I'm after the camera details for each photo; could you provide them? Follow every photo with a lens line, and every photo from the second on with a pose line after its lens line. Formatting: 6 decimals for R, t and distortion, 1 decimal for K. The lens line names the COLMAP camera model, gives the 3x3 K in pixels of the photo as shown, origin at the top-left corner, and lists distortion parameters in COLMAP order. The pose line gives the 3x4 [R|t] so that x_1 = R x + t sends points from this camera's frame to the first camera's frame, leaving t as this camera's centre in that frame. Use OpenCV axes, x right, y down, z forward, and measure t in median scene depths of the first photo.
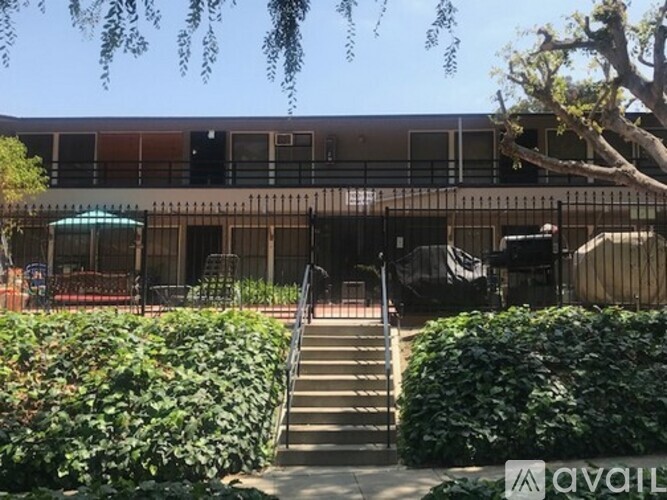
lens RADIAL K [[755.5, 0, 333.5], [0, 755.5, 250.0], [0, 0, 1]] dist [0.127369, -0.454708]
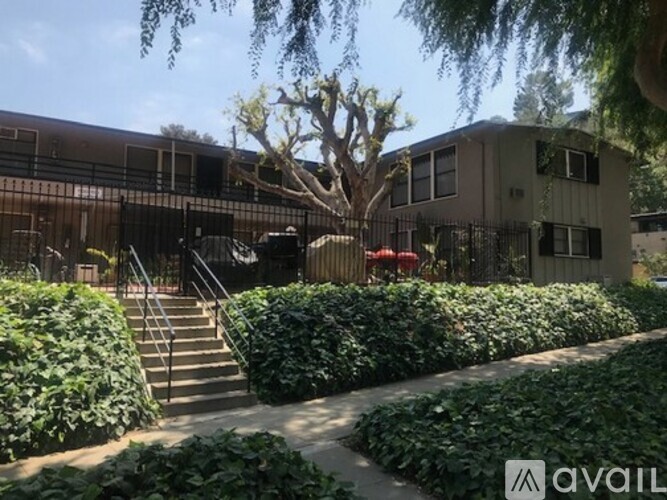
lens RADIAL K [[545.5, 0, 333.5], [0, 545.5, 250.0], [0, 0, 1]] dist [0.101448, -0.127683]
pose [[0.815525, 0.050261, 0.576535, -0.315218], [-0.049043, 0.998640, -0.017687, 0.031694], [-0.576640, -0.013851, 0.816881, 0.165044]]
